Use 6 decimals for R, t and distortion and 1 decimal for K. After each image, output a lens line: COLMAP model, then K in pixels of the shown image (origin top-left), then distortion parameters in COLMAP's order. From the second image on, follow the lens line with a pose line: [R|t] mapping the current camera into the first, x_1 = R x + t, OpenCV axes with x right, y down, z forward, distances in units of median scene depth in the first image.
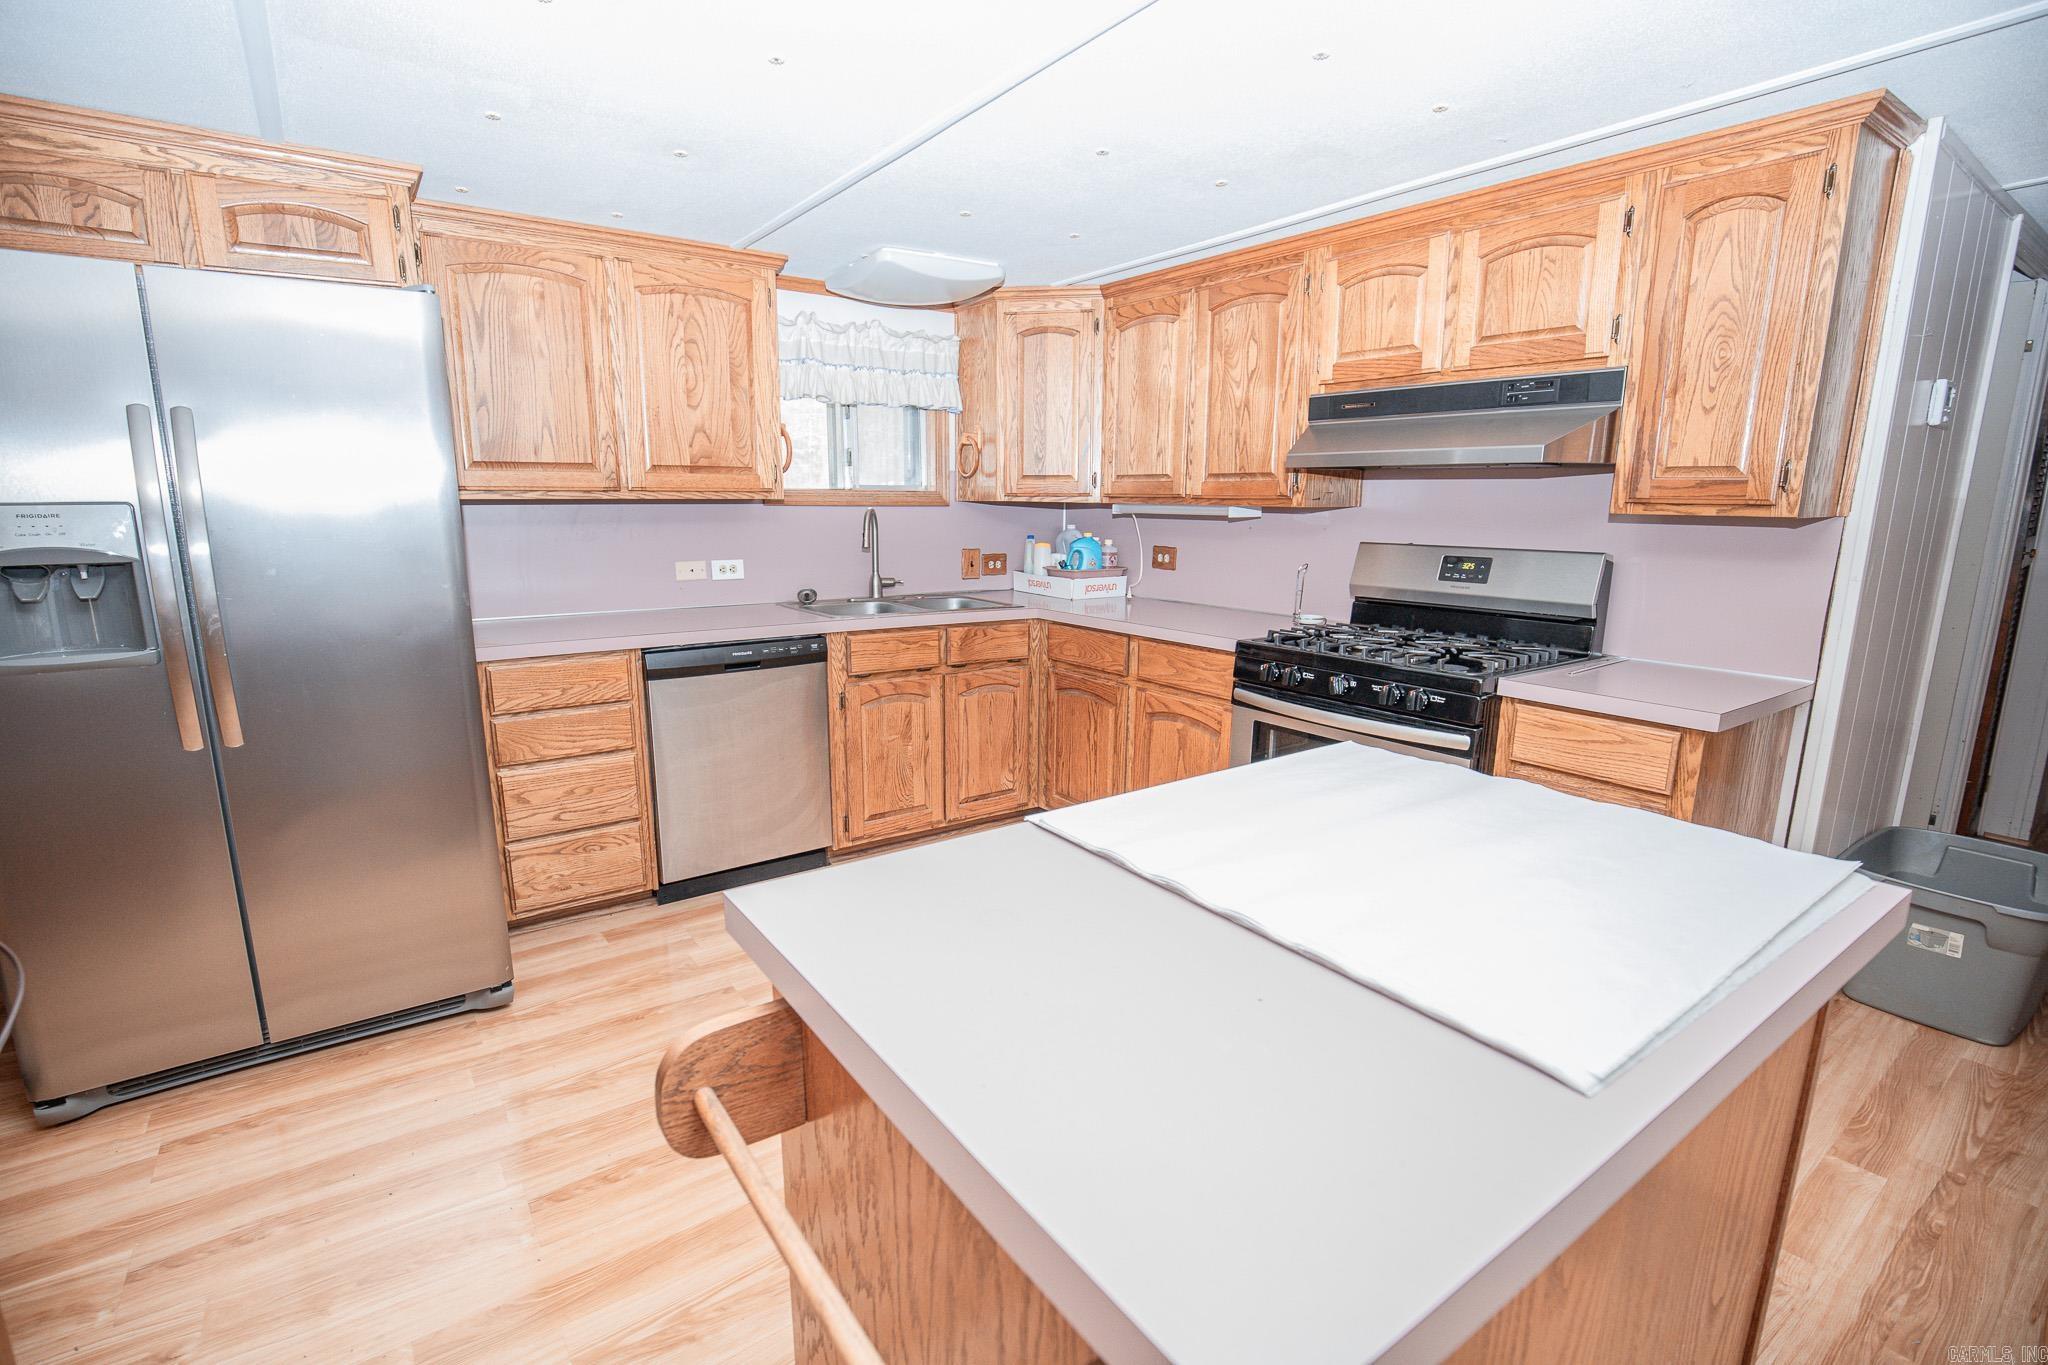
lens RADIAL K [[960.5, 0, 987.6], [0, 960.5, 679.8], [0, 0, 1]] dist [0.012789, 0.000190]
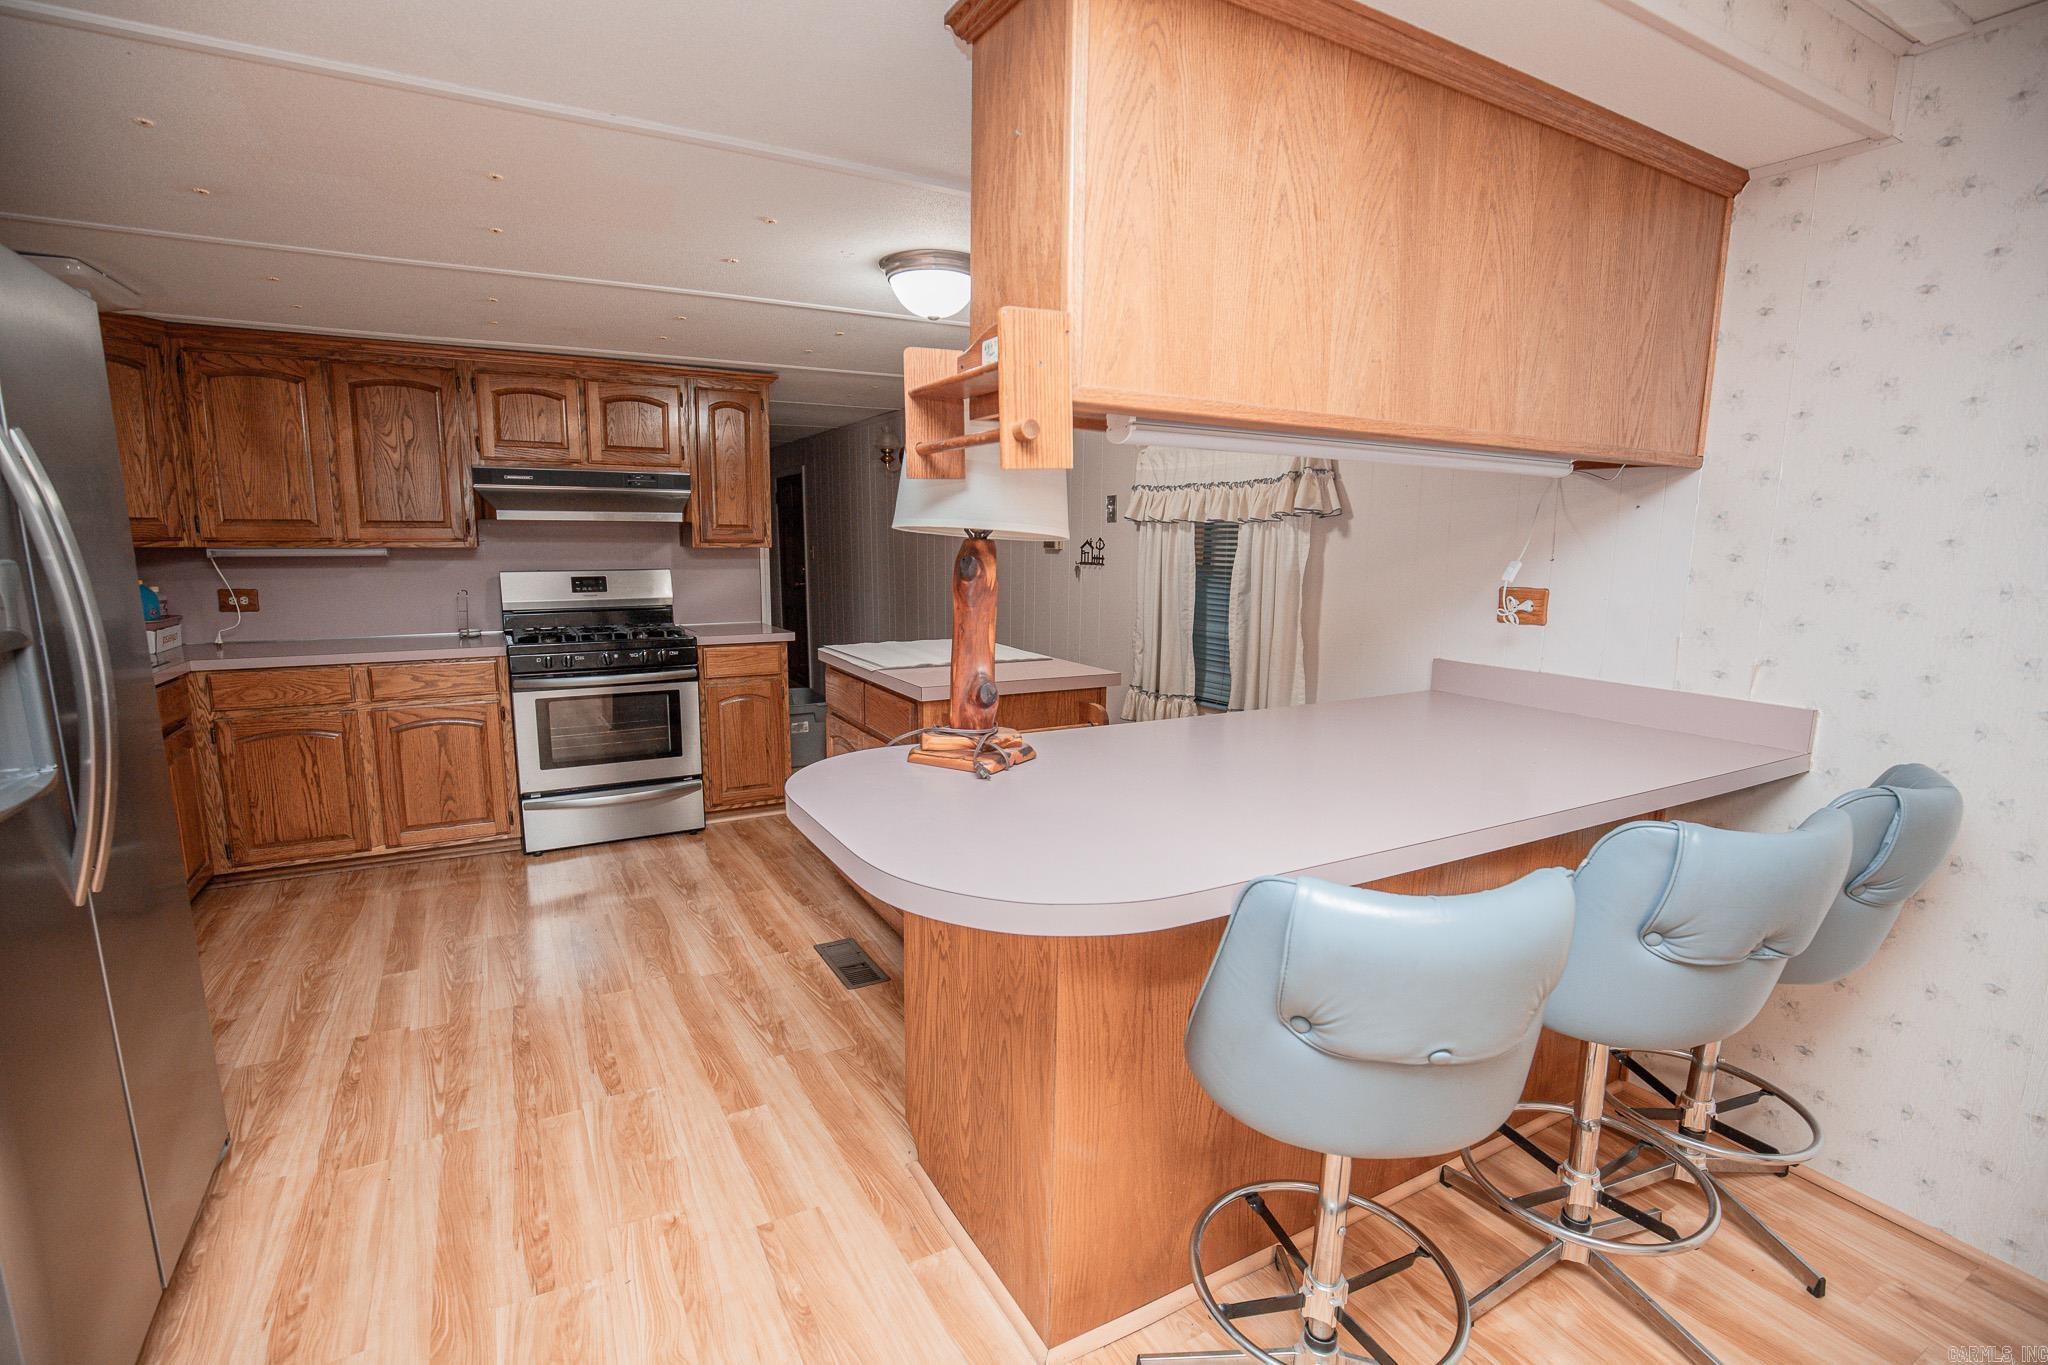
lens RADIAL K [[936.3, 0, 1018.6], [0, 936.3, 690.1], [0, 0, 1]] dist [-0.019883, 0.000083]
pose [[0.095585, -0.167356, 0.981252, -0.852595], [0.180752, 0.972296, 0.148221, -0.038647], [-0.978873, 0.163195, 0.123187, 0.124143]]
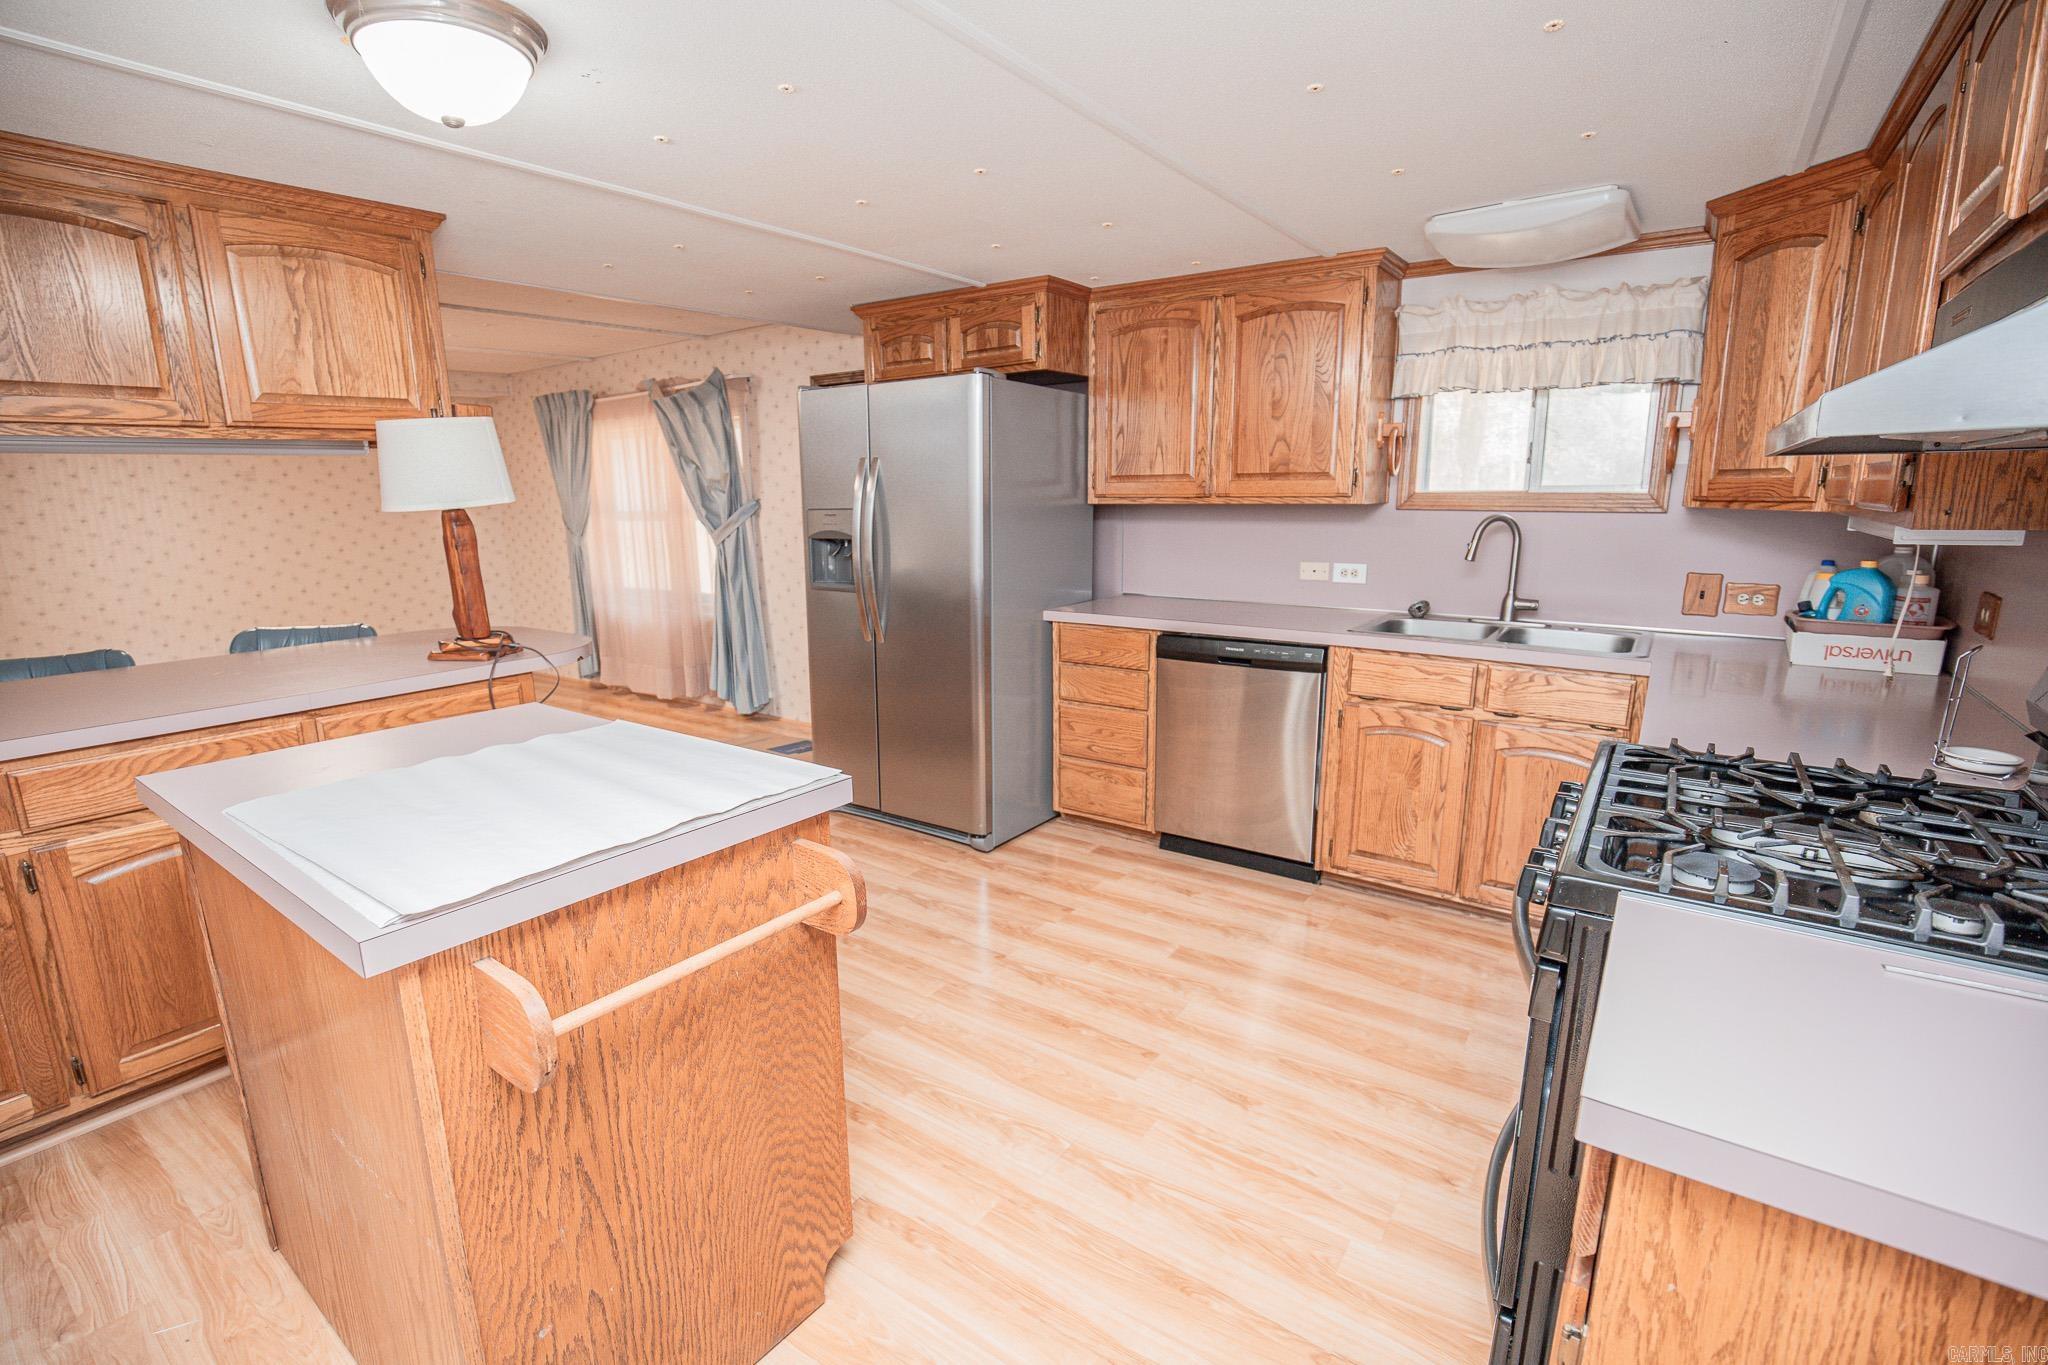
lens RADIAL K [[936.3, 0, 1018.6], [0, 936.3, 690.1], [0, 0, 1]] dist [-0.019883, 0.000083]
pose [[0.343705, 0.189976, -0.919661, 0.592674], [-0.165096, 0.976294, 0.139973, -0.084147], [0.924451, 0.103723, 0.366922, 0.378024]]
